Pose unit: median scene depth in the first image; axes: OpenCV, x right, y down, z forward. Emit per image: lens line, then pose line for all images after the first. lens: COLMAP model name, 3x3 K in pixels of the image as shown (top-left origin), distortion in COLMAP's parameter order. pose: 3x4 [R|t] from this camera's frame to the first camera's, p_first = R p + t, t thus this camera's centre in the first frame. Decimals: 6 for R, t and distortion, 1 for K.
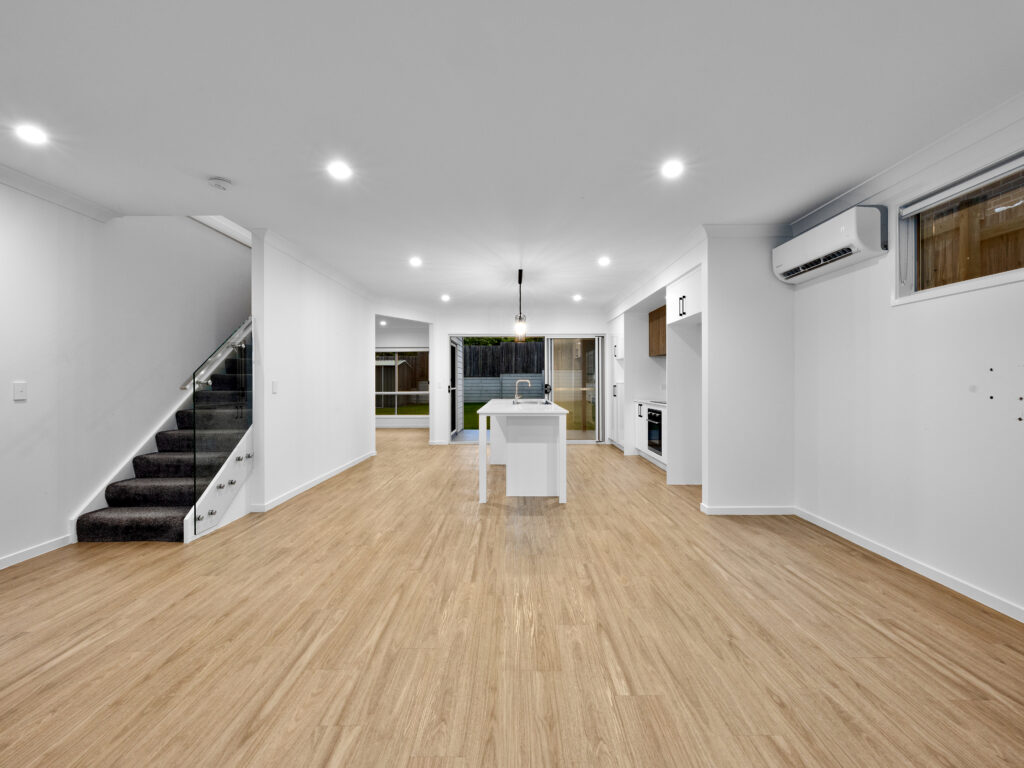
lens RADIAL K [[432.2, 0, 512.0], [0, 432.2, 384.0], [0, 0, 1]] dist [-0.000444, 0.000030]
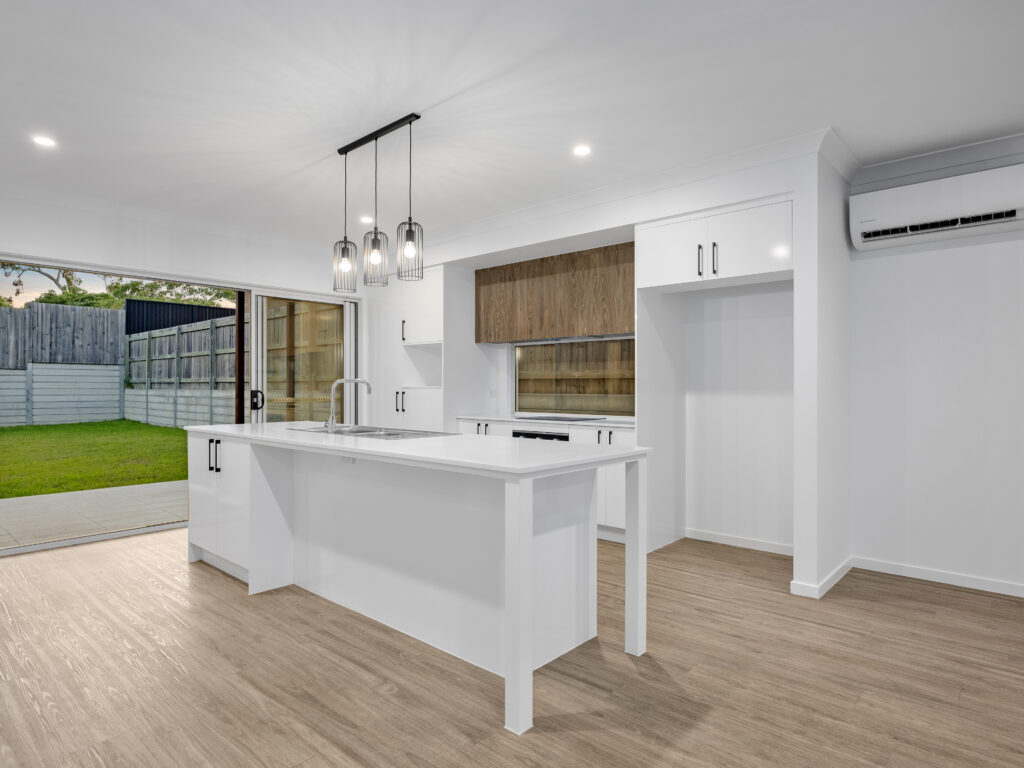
lens RADIAL K [[590.7, 0, 491.4], [0, 590.7, 384.6], [0, 0, 1]] dist [-0.001210, 0.000538]
pose [[0.673657, 0.002925, 0.739038, -0.565801], [0.003823, 0.999965, -0.007442, 0.001365], [-0.739034, 0.007838, 0.673623, 0.902182]]
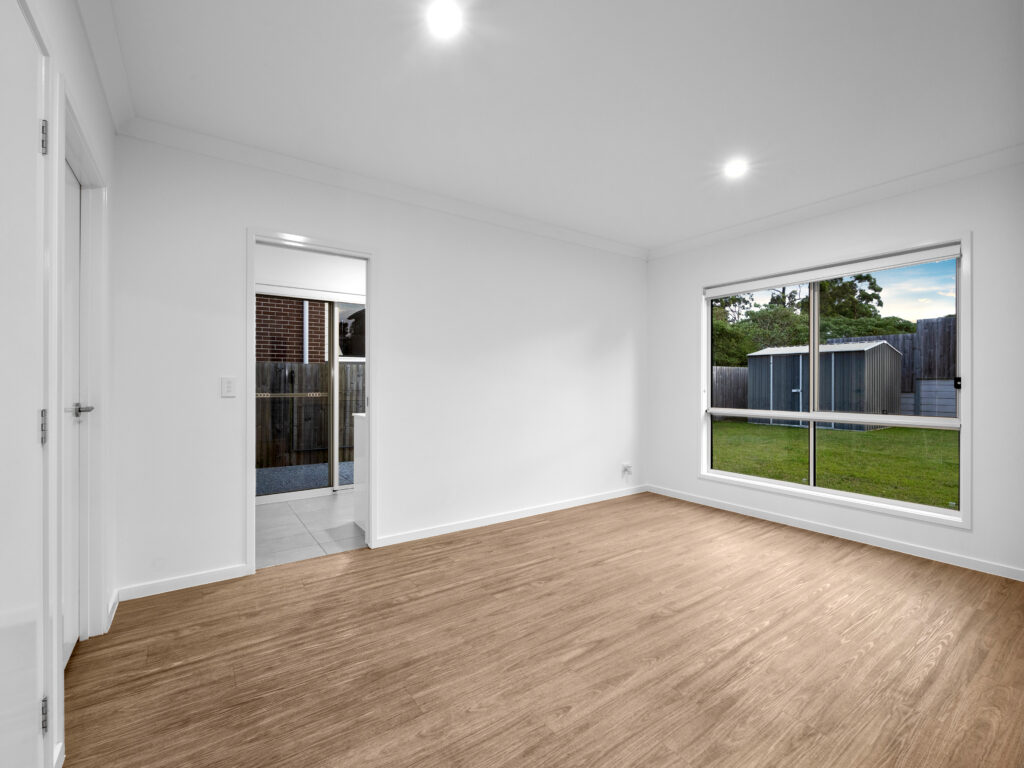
lens RADIAL K [[449.1, 0, 512.0], [0, 449.1, 384.0], [0, 0, 1]] dist [-0.000603, 0.000045]
pose [[0.574681, 0.001577, -0.818376, -0.445401], [-0.003592, 0.999993, -0.000595, -0.001245], [0.818369, 0.003281, 0.574683, 2.190083]]
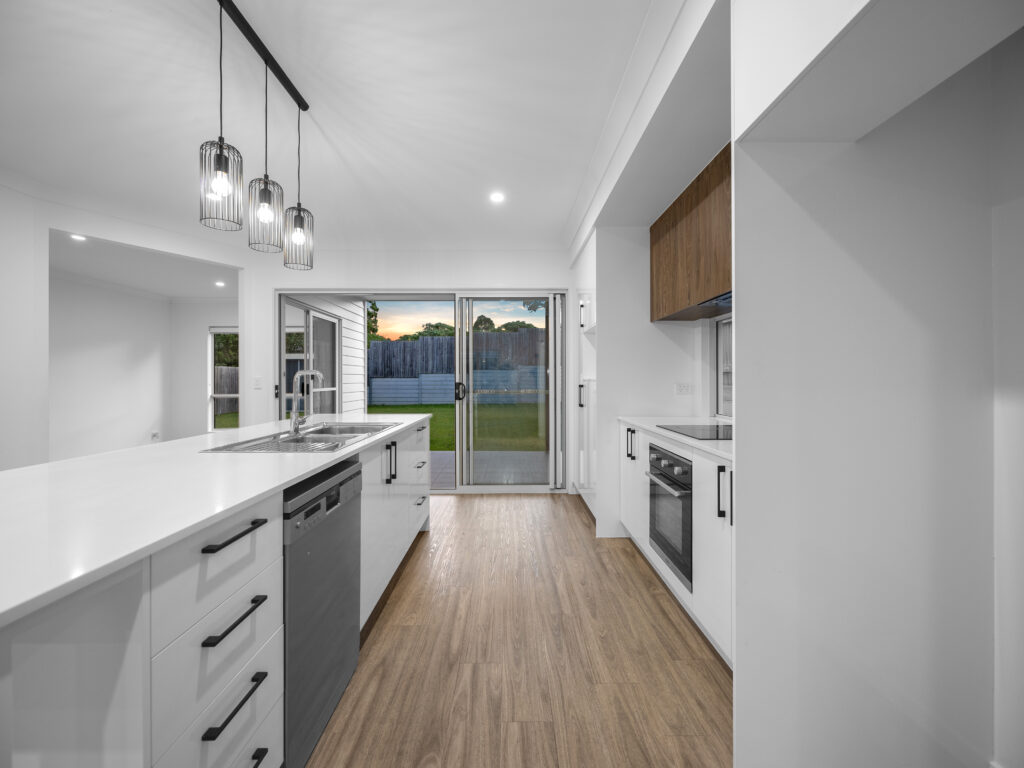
lens RADIAL K [[432.2, 0, 512.0], [0, 432.2, 384.0], [0, 0, 1]] dist [-0.000444, 0.000030]
pose [[0.999894, 0.000725, 0.014574, 0.341957], [-0.000793, 0.999989, 0.004657, 0.000281], [-0.014570, -0.004668, 0.999883, 1.134891]]
